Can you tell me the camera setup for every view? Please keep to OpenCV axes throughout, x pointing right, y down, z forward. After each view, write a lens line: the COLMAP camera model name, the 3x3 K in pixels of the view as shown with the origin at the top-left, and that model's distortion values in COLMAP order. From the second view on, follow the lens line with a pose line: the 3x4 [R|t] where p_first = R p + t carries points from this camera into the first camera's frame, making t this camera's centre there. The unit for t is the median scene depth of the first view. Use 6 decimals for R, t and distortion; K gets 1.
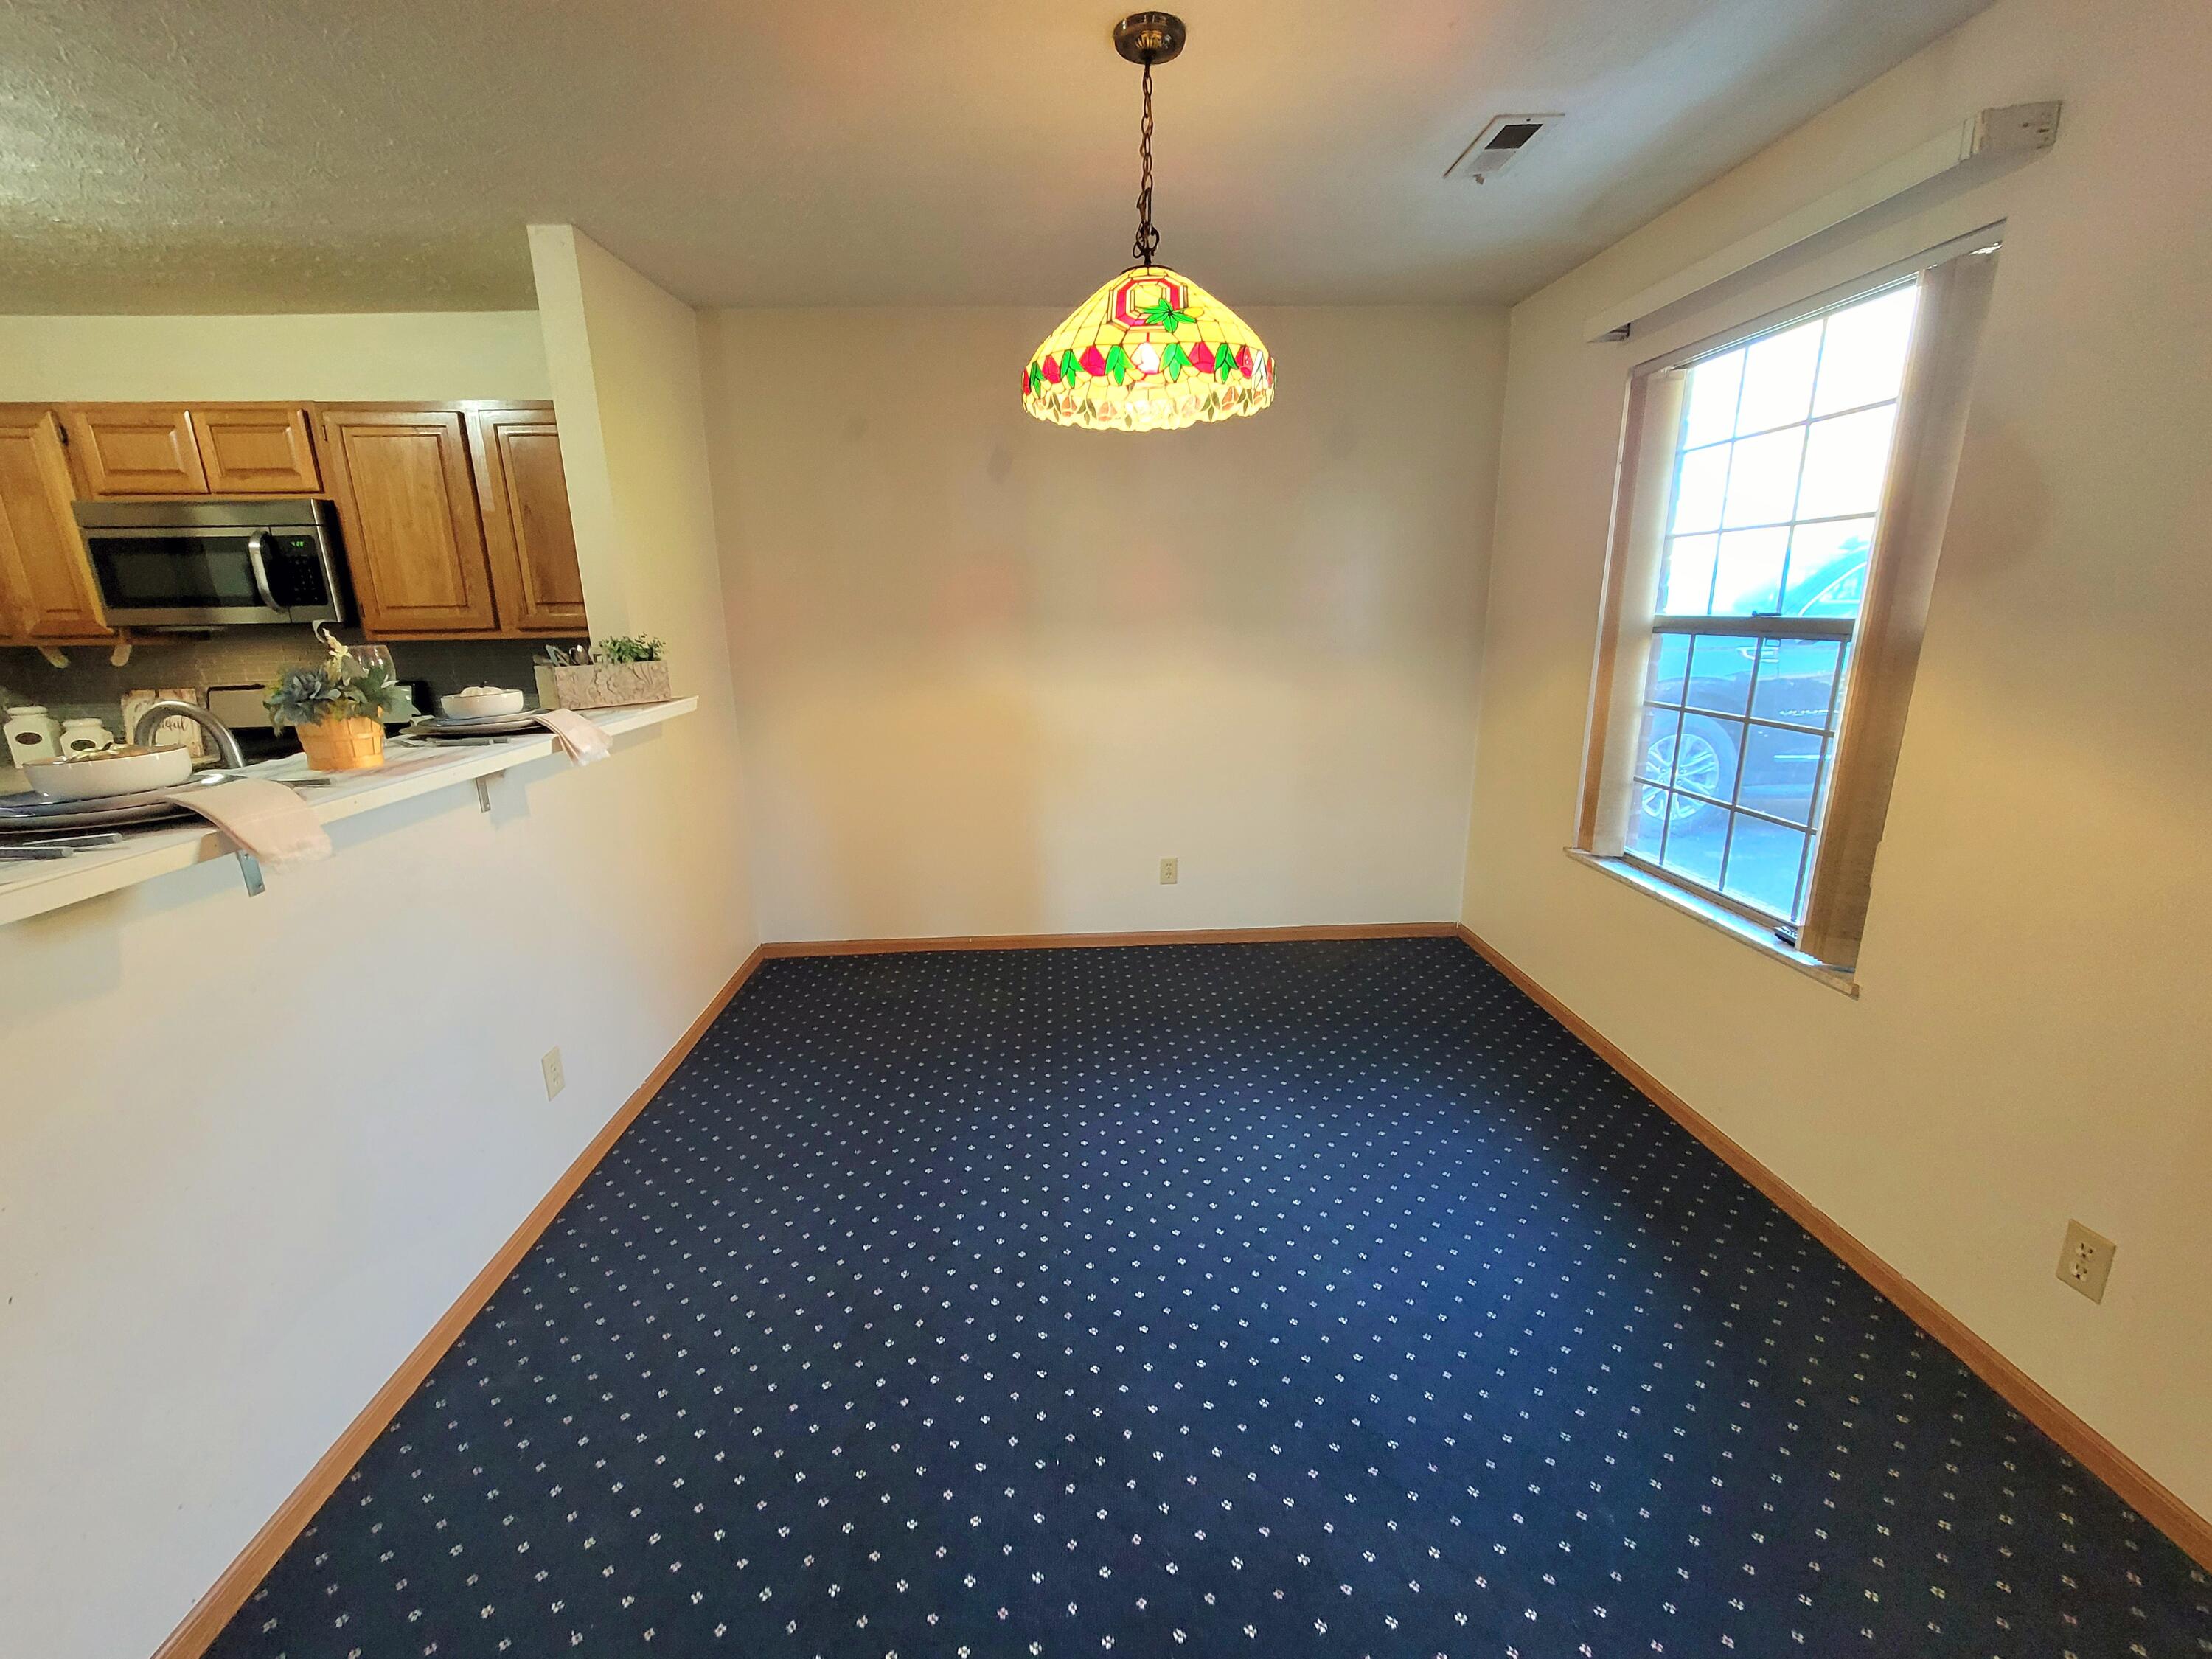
lens RADIAL K [[907.6, 0, 1086.8], [0, 907.6, 827.1], [0, 0, 1]] dist [-0.003867, 0.005544]
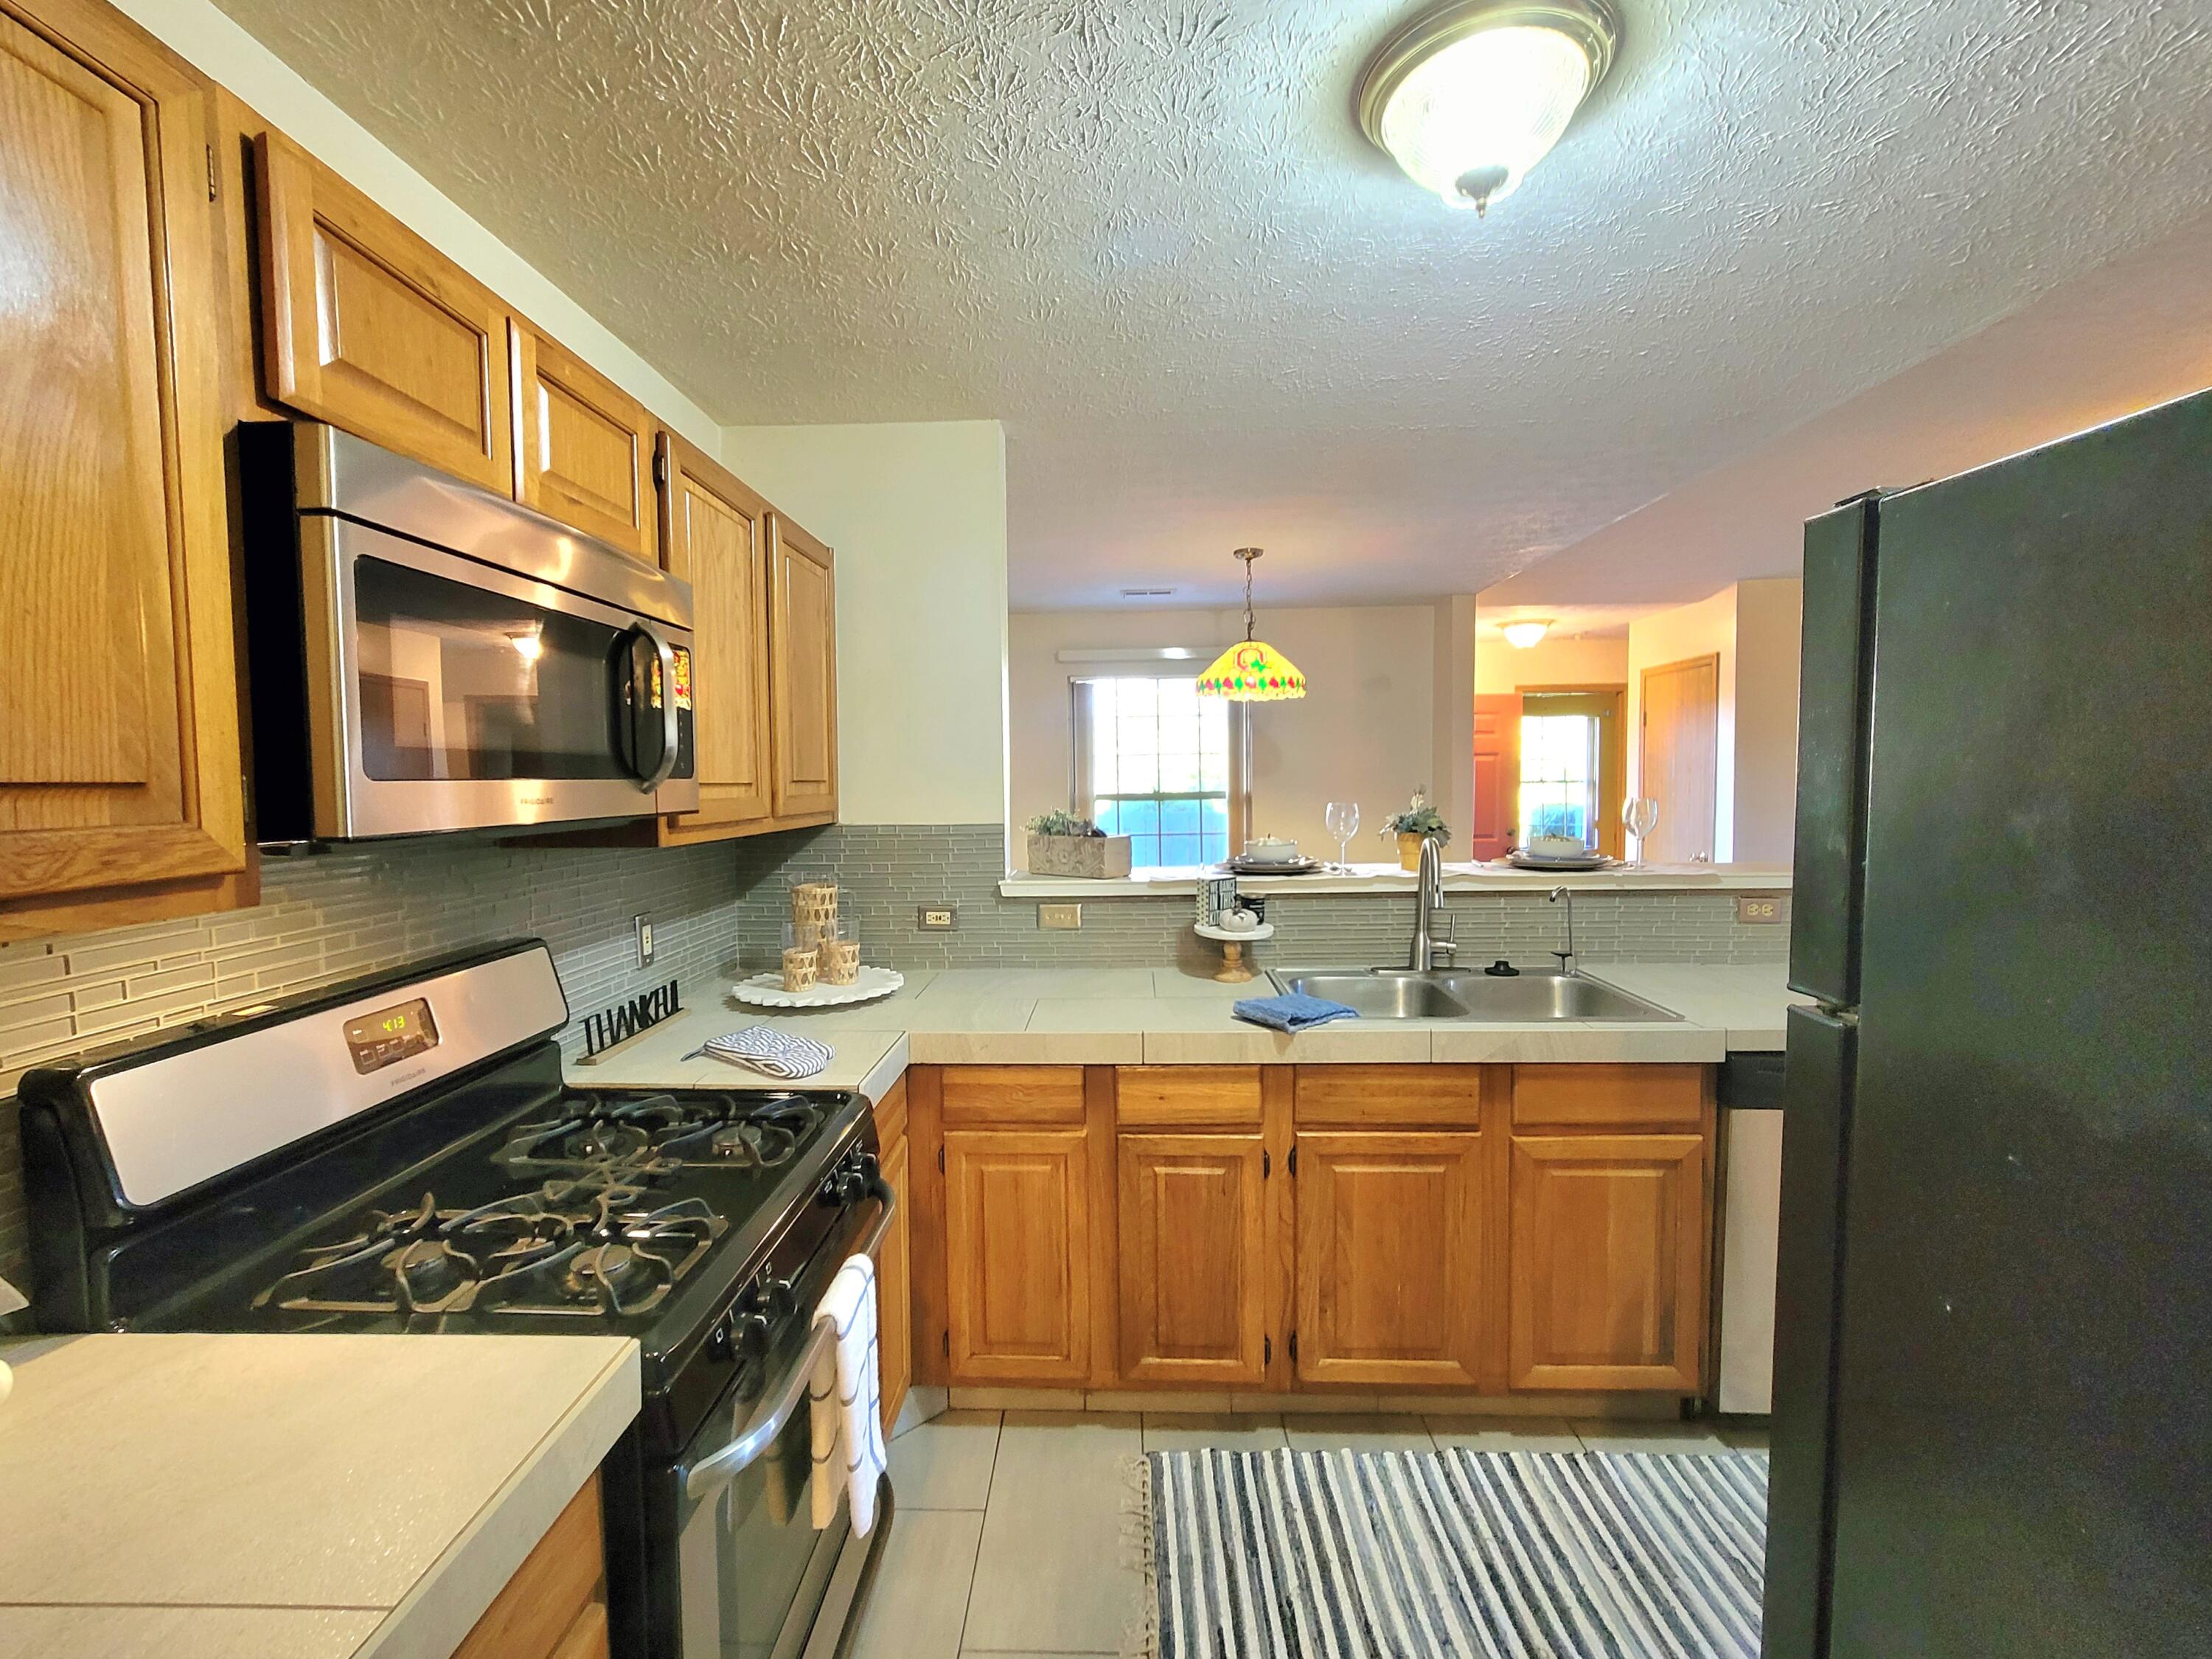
lens RADIAL K [[952.6, 0, 1088.1], [0, 952.6, 828.3], [0, 0, 1]] dist [-0.003204, 0.004503]
pose [[0.072106, -0.035853, 0.996752, -1.387597], [0.252189, 0.967536, 0.016558, -0.173684], [-0.964988, 0.250176, 0.078807, 0.764849]]
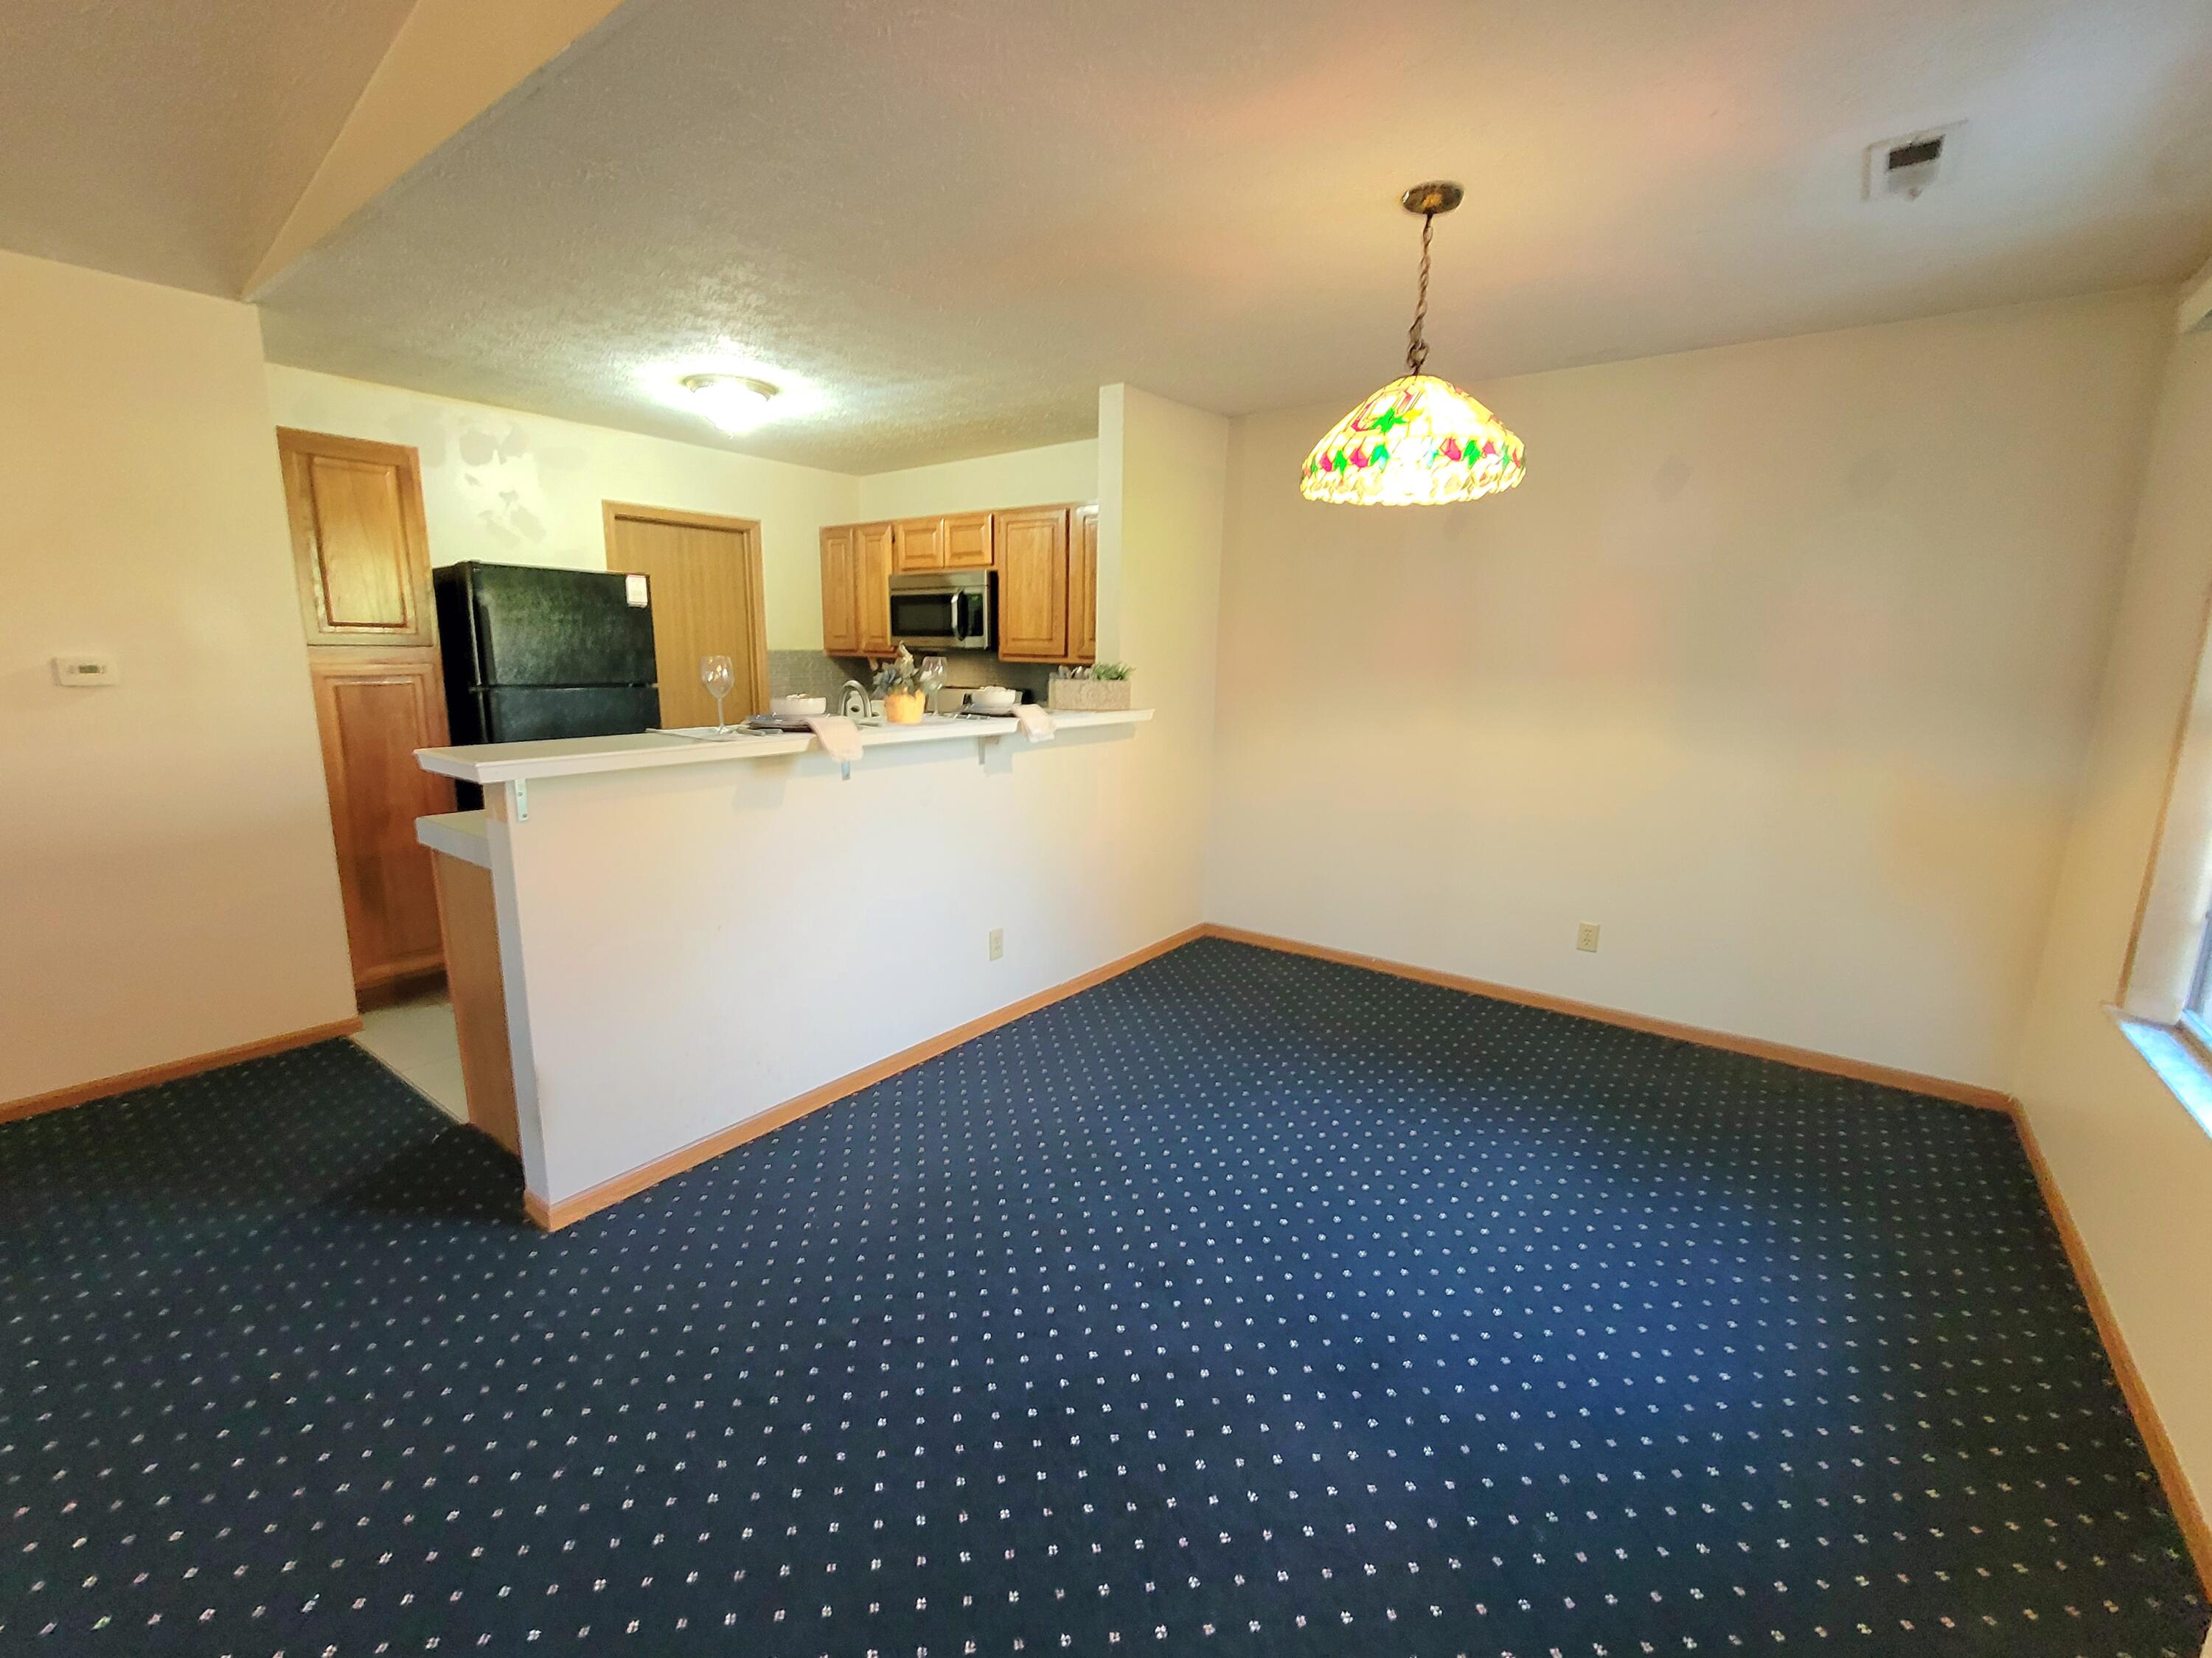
lens RADIAL K [[930.8, 0, 1088.4], [0, 930.8, 829.7], [0, 0, 1]] dist [-0.002382, 0.000289]
pose [[0.771018, 0.152311, -0.618330, 0.344947], [-0.184737, 0.982718, 0.011713, 0.028165], [0.609428, 0.105198, 0.785831, -0.107917]]
